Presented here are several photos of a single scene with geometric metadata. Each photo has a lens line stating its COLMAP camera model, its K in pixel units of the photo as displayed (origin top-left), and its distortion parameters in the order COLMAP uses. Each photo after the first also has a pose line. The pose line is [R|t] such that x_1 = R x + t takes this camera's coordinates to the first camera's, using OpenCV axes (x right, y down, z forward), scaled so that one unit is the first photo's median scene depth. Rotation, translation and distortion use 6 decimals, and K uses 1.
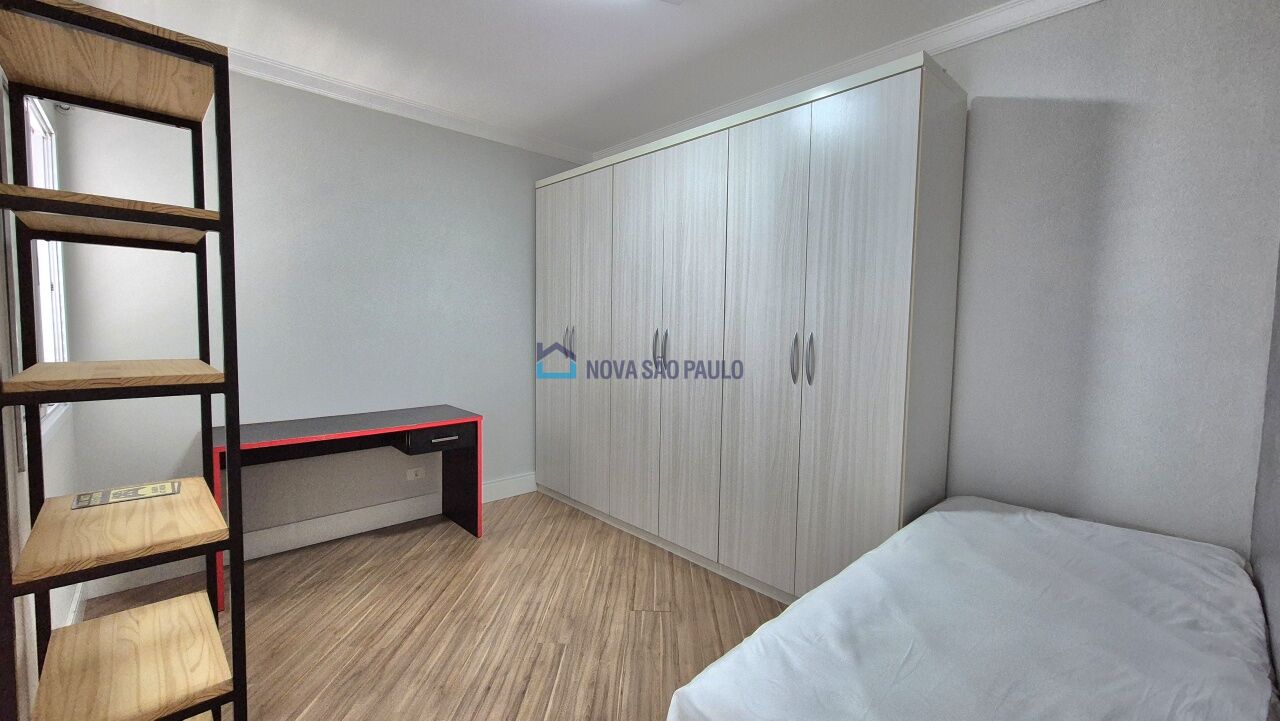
lens RADIAL K [[520.6, 0, 646.7], [0, 520.6, 356.0], [0, 0, 1]] dist [0.002612, -0.000015]
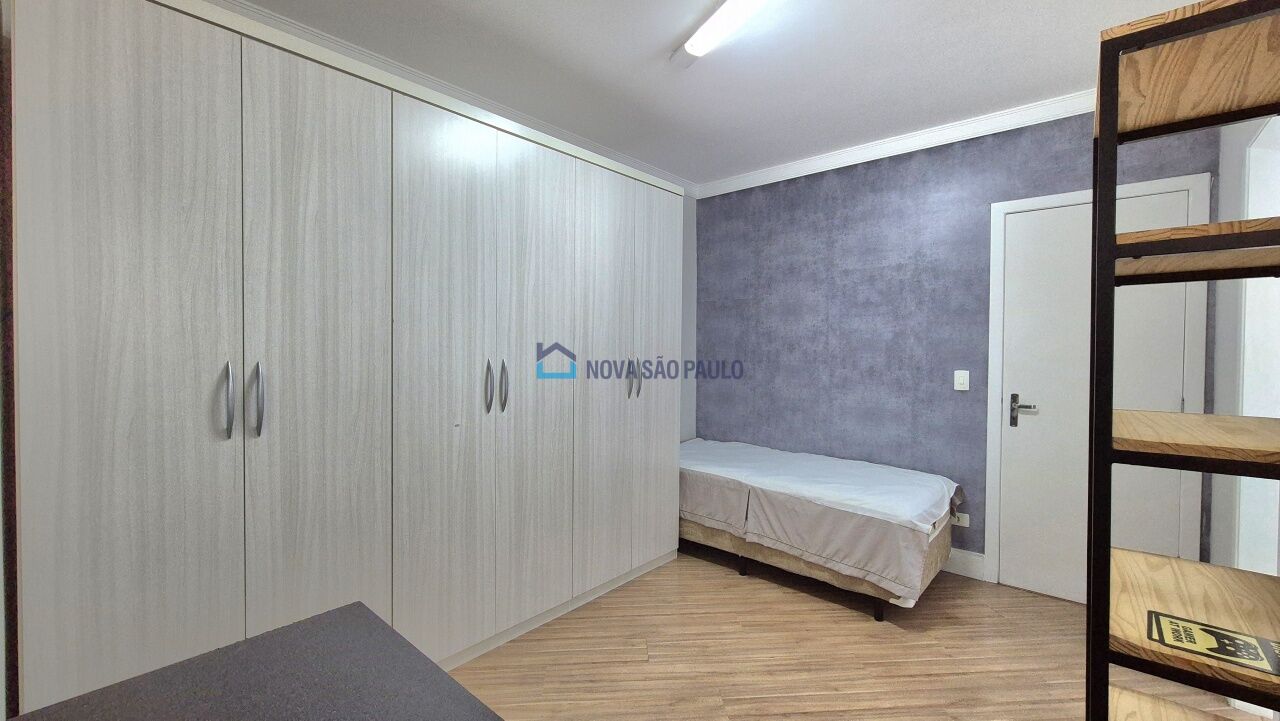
lens RADIAL K [[520.6, 0, 646.7], [0, 520.6, 356.0], [0, 0, 1]] dist [0.002612, -0.000015]
pose [[-0.100539, -0.030661, 0.994461, -0.777137], [0.062006, 0.997389, 0.037020, -0.074684], [-0.992999, 0.065384, -0.098375, 0.879668]]
